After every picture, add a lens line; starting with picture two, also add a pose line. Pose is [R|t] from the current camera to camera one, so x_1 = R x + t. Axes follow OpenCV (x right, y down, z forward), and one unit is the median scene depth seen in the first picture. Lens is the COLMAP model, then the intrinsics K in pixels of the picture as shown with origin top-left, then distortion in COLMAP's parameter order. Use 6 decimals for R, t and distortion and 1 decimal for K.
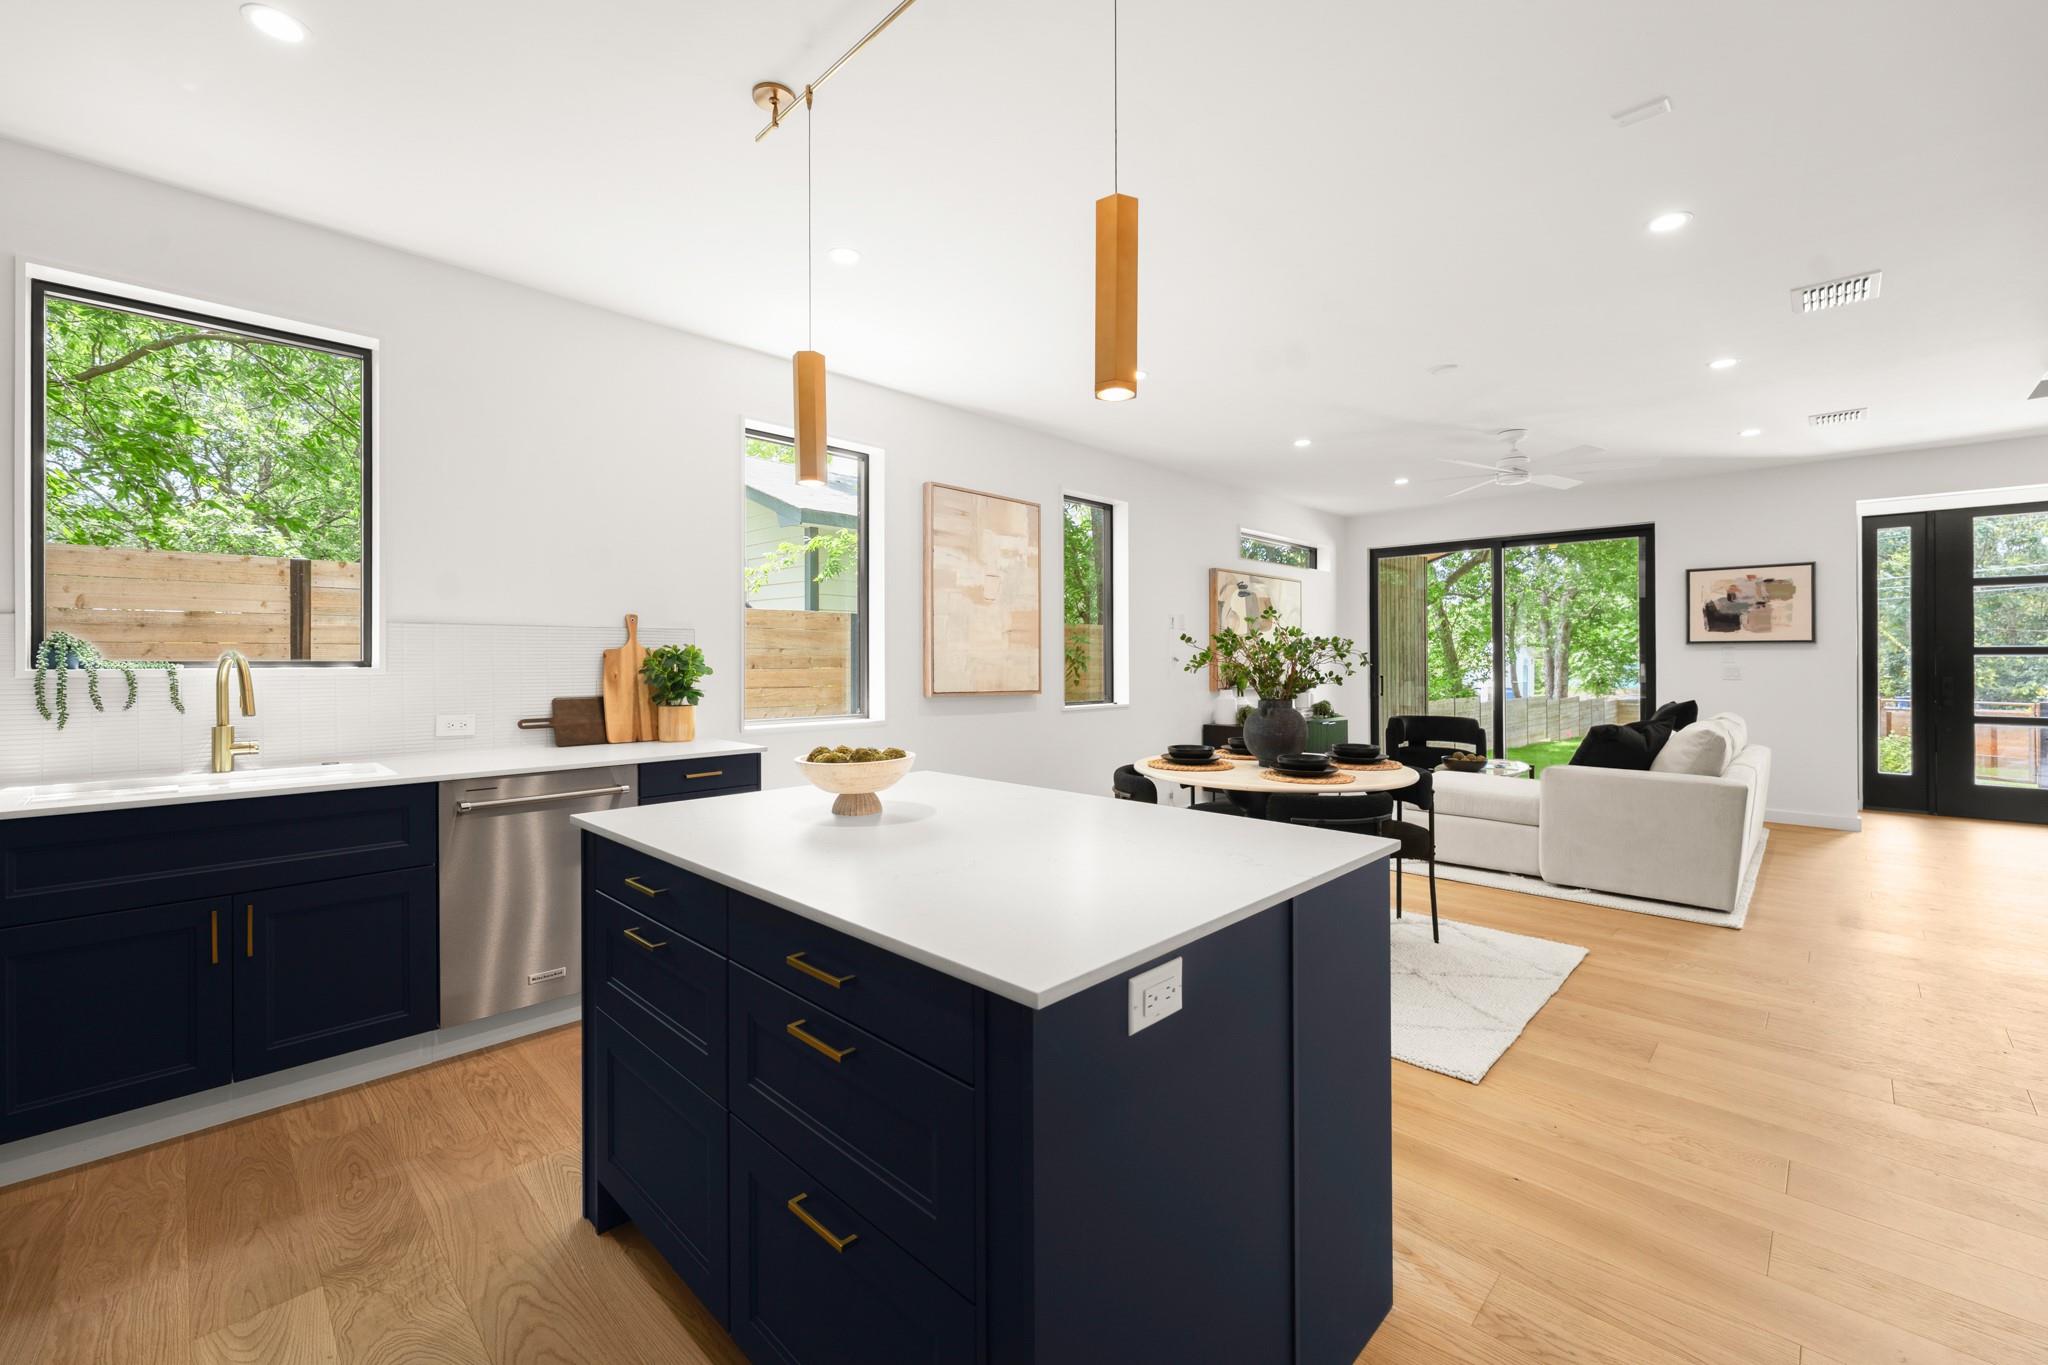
lens RADIAL K [[852.2, 0, 996.3], [0, 852.2, 653.6], [0, 0, 1]] dist [0.007671, -0.001210]
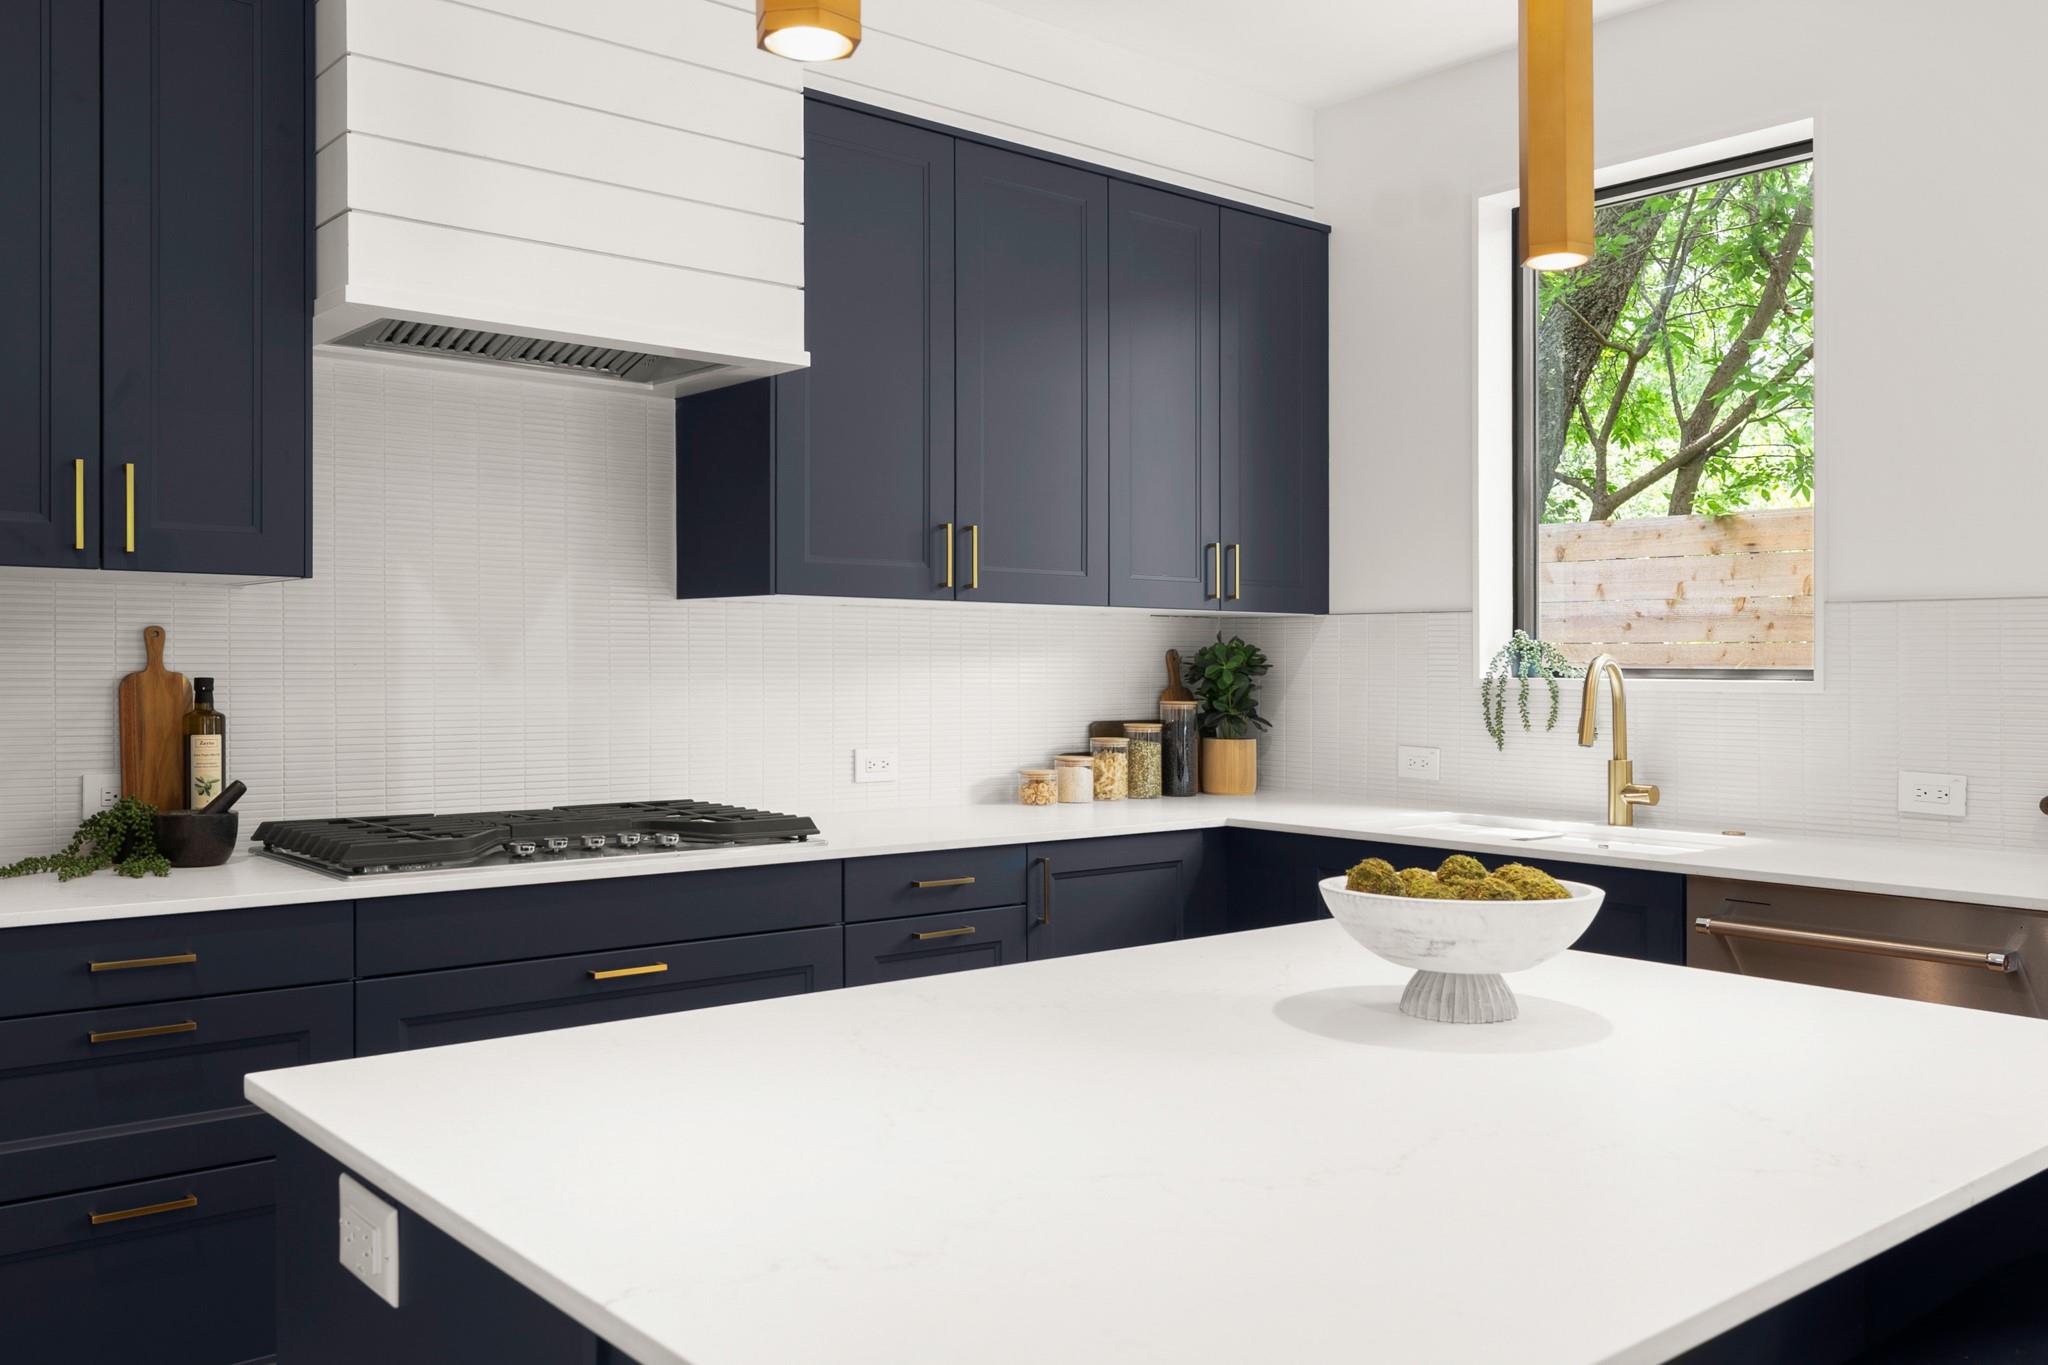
lens RADIAL K [[1676.1, 0, 1037.4], [0, 1676.1, 674.0], [0, 0, 1]] dist [-0.006700, 0.010860]
pose [[-0.080067, 0.006416, -0.996769, 0.217002], [0.000165, 0.999979, 0.006423, 0.001903], [0.996789, 0.000350, -0.080066, 0.267033]]
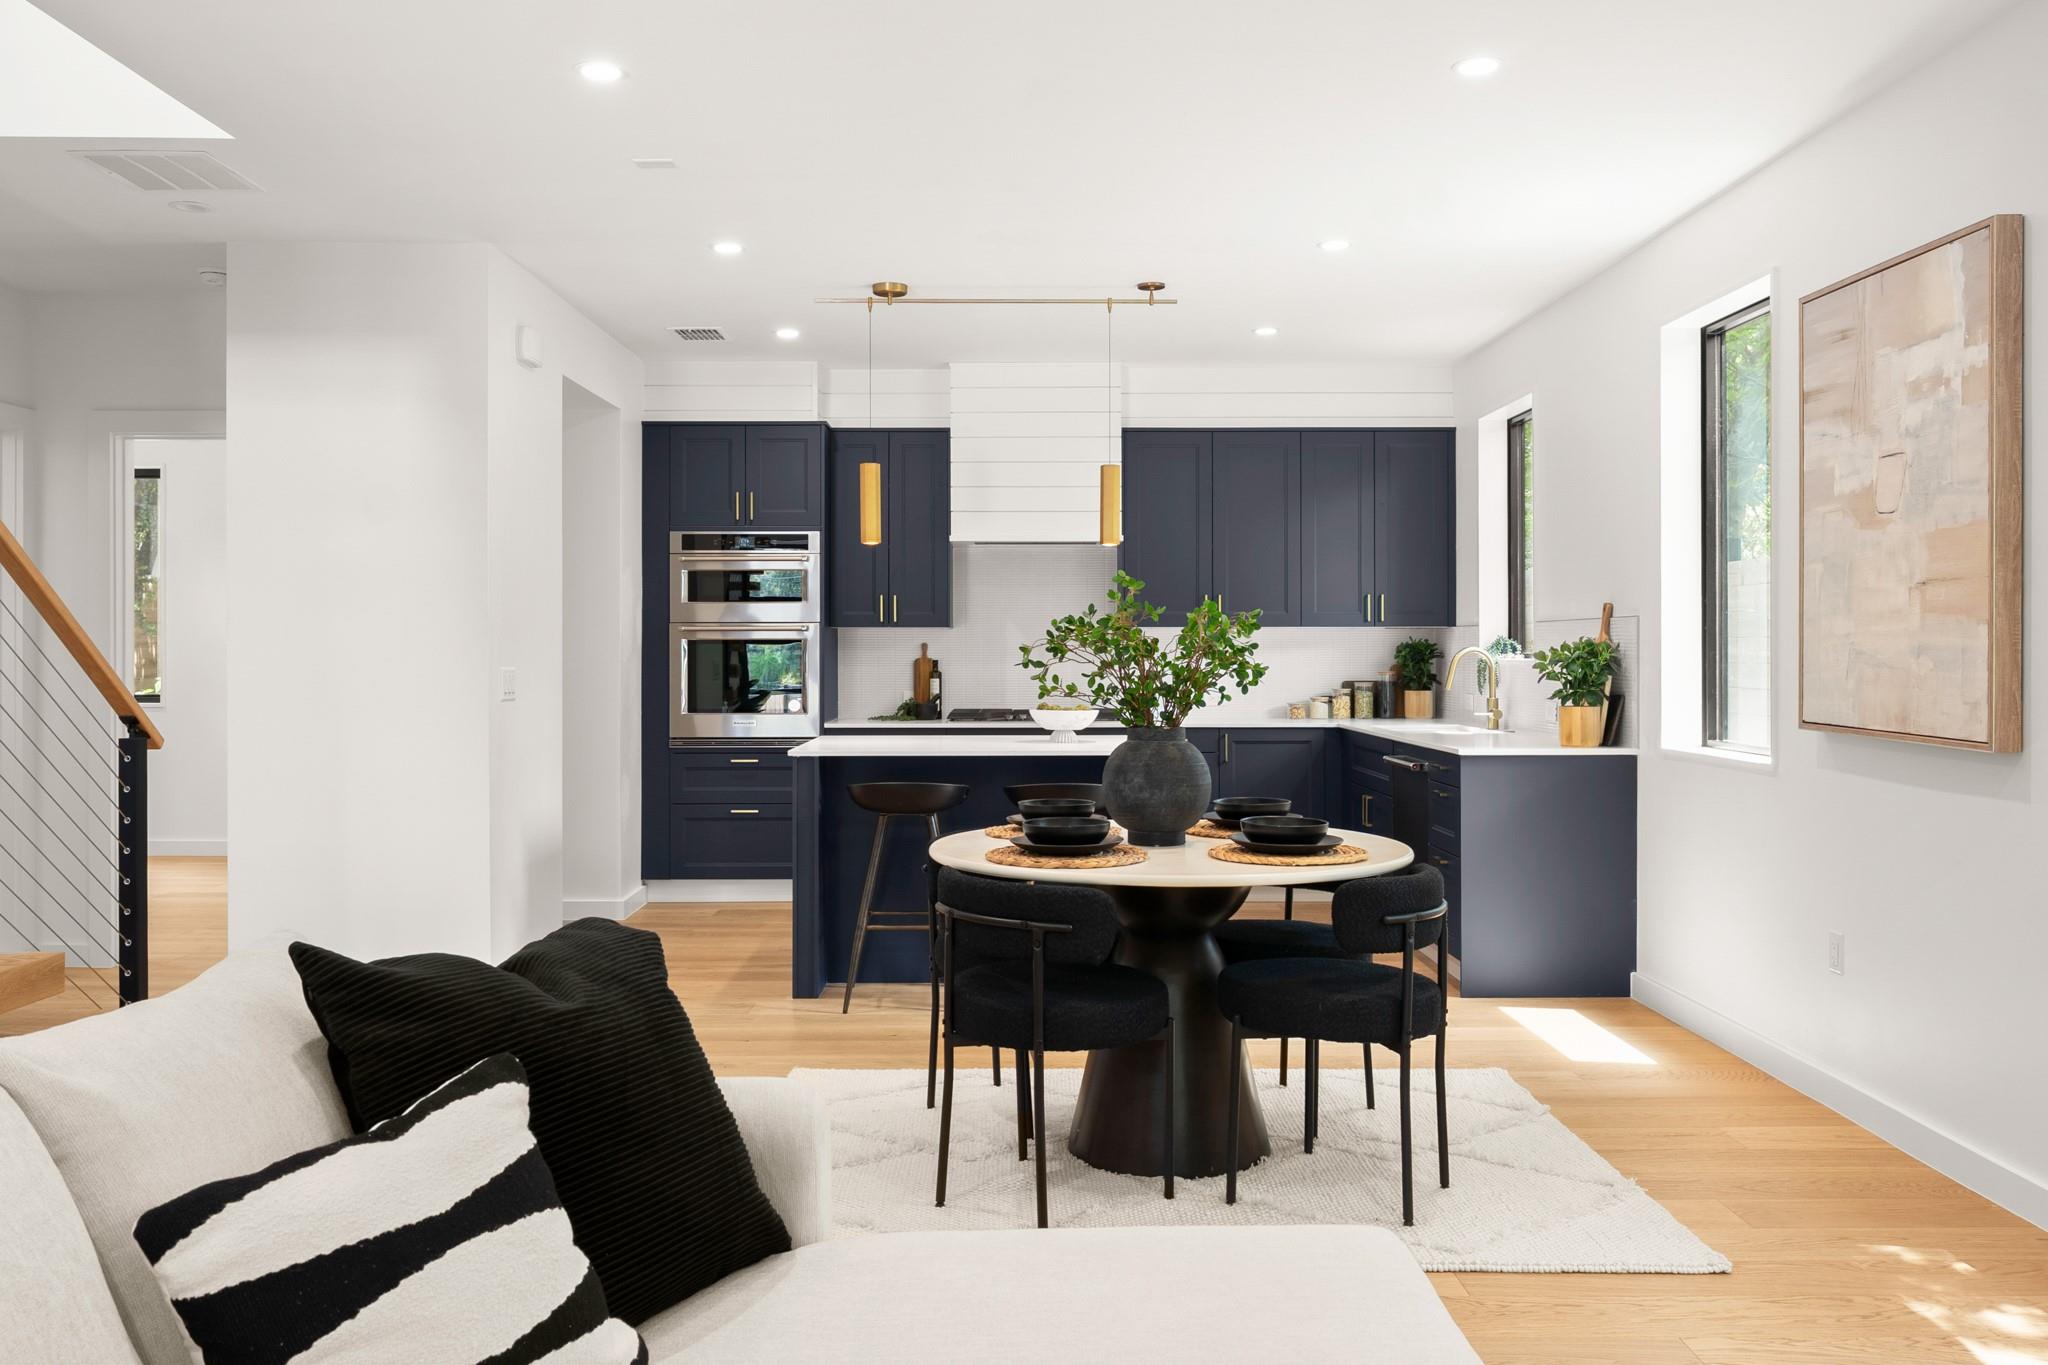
lens RADIAL K [[1598.9, 0, 1011.9], [0, 1598.9, 626.9], [0, 0, 1]] dist [0.017897, 0.006588]
pose [[-0.702106, -0.011110, -0.711986, 0.687424], [0.004618, 0.999786, -0.020155, 0.005636], [0.712058, -0.017438, -0.701905, 0.995728]]
